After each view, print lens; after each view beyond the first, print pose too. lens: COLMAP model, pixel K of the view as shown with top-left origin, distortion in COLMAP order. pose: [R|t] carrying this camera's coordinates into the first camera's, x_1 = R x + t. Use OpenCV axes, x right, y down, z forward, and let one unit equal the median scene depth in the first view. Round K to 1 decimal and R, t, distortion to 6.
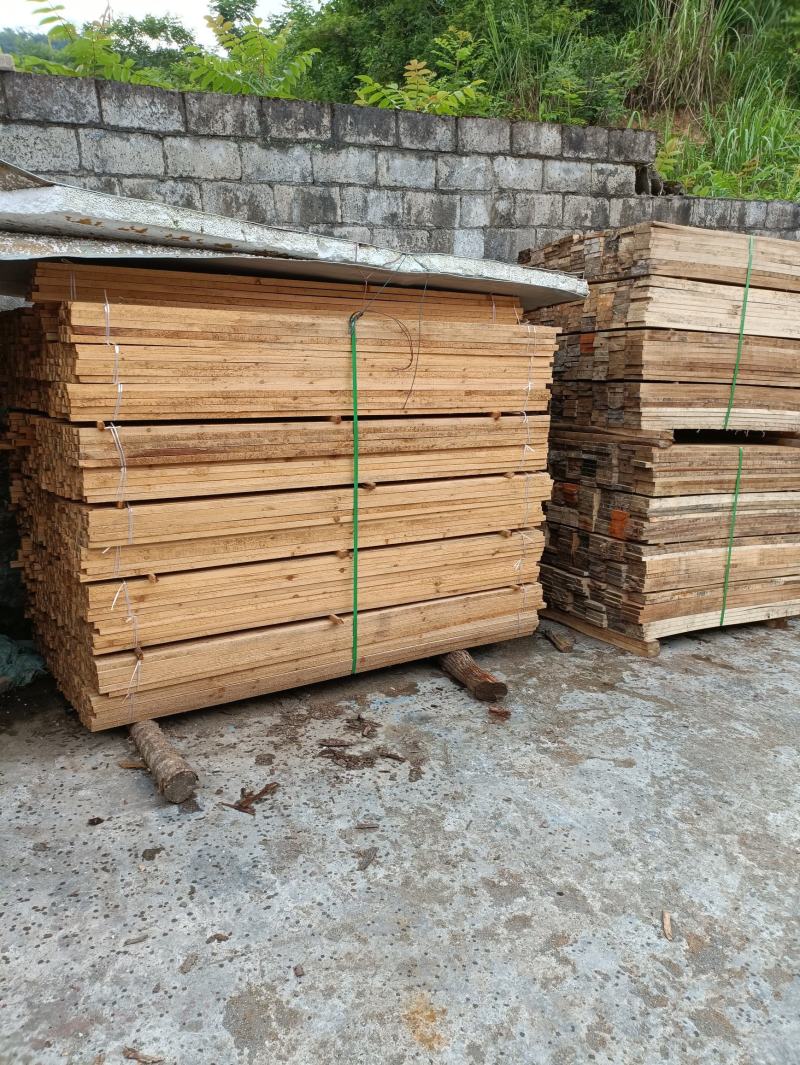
lens RADIAL K [[794.0, 0, 415.2], [0, 794.0, 540.2], [0, 0, 1]] dist [0.044687, -0.032010]
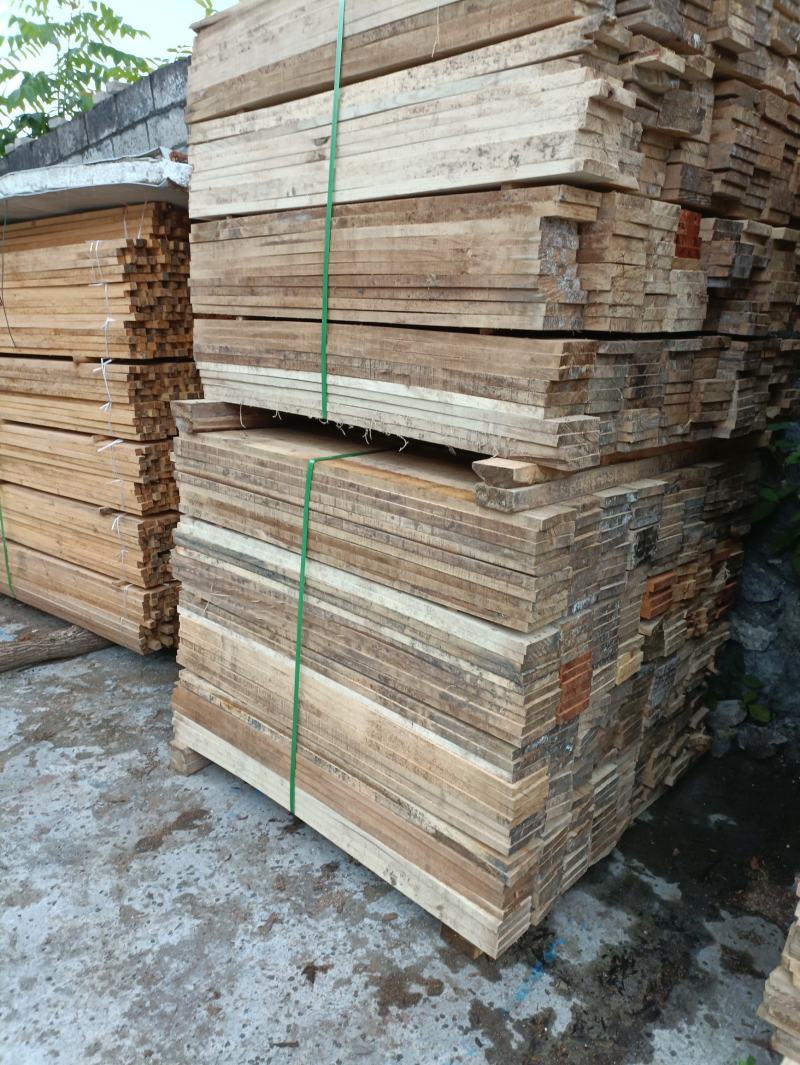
lens RADIAL K [[794.0, 0, 415.2], [0, 794.0, 540.2], [0, 0, 1]] dist [0.044687, -0.032010]
pose [[0.300195, 0.230213, -0.925681, 0.872874], [-0.206617, 0.963093, 0.172513, -0.166742], [0.931232, 0.139474, 0.336682, 0.928513]]
